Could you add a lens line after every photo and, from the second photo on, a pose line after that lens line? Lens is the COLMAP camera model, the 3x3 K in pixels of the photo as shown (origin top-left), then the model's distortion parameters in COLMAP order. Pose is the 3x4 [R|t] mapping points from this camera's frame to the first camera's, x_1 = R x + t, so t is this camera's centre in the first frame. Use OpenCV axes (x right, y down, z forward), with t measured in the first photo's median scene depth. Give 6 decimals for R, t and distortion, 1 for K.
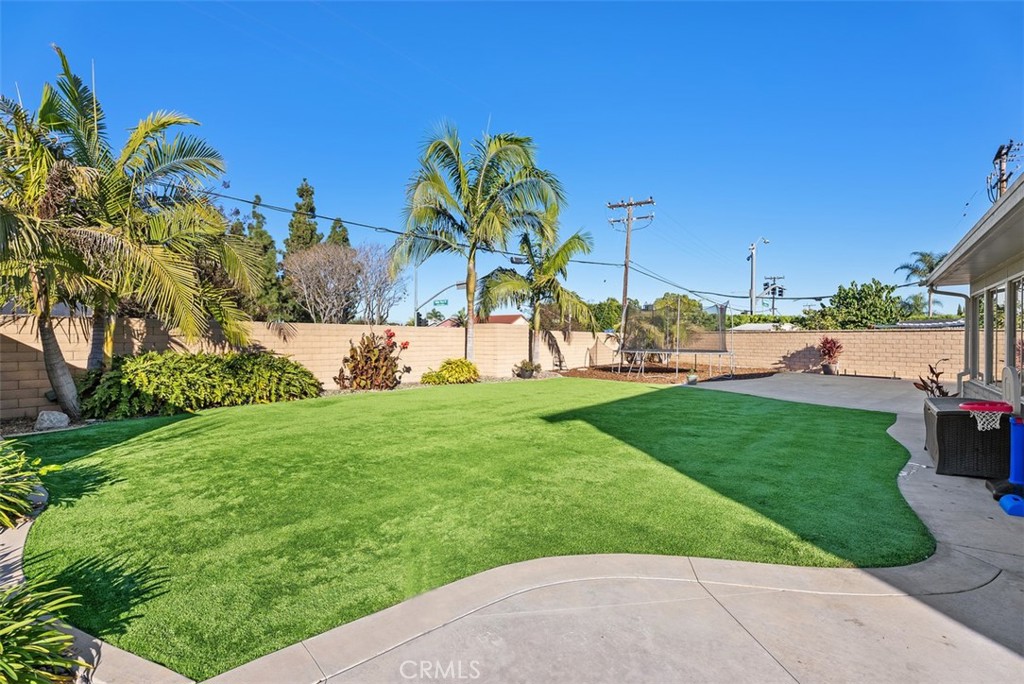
lens RADIAL K [[476.9, 0, 503.3], [0, 476.9, 324.7], [0, 0, 1]] dist [-0.020964, 0.007100]
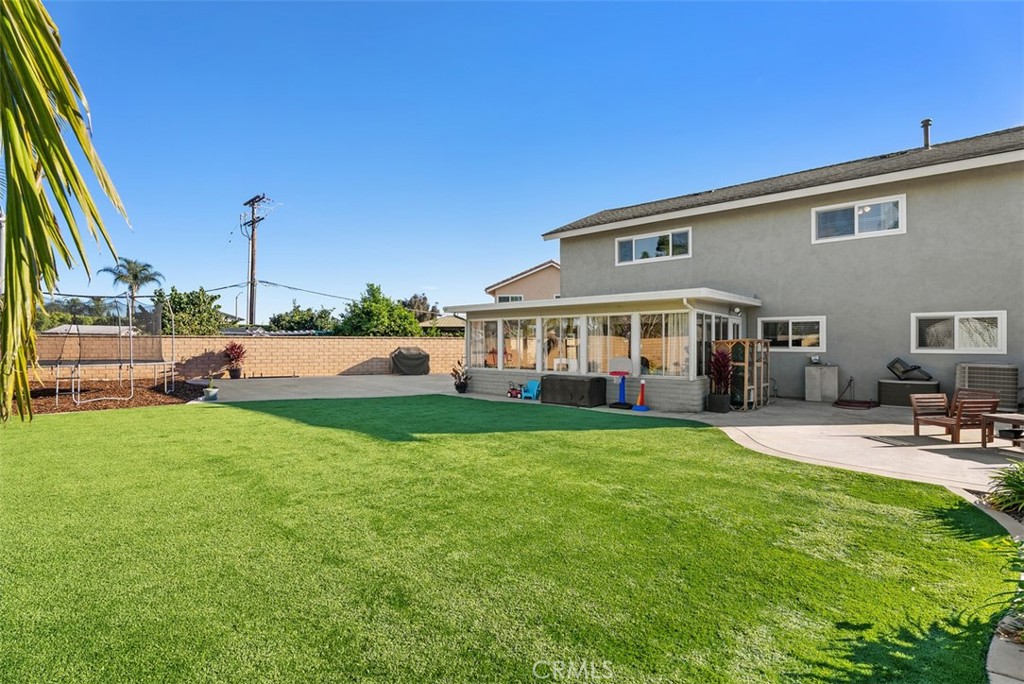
lens RADIAL K [[476.9, 0, 508.7], [0, 476.9, 339.5], [0, 0, 1]] dist [-0.020964, 0.007100]
pose [[0.036480, -0.002033, 0.999332, -0.363719], [-0.024418, 0.999698, 0.002925, 0.000504], [-0.999036, -0.024509, 0.036419, 0.371499]]
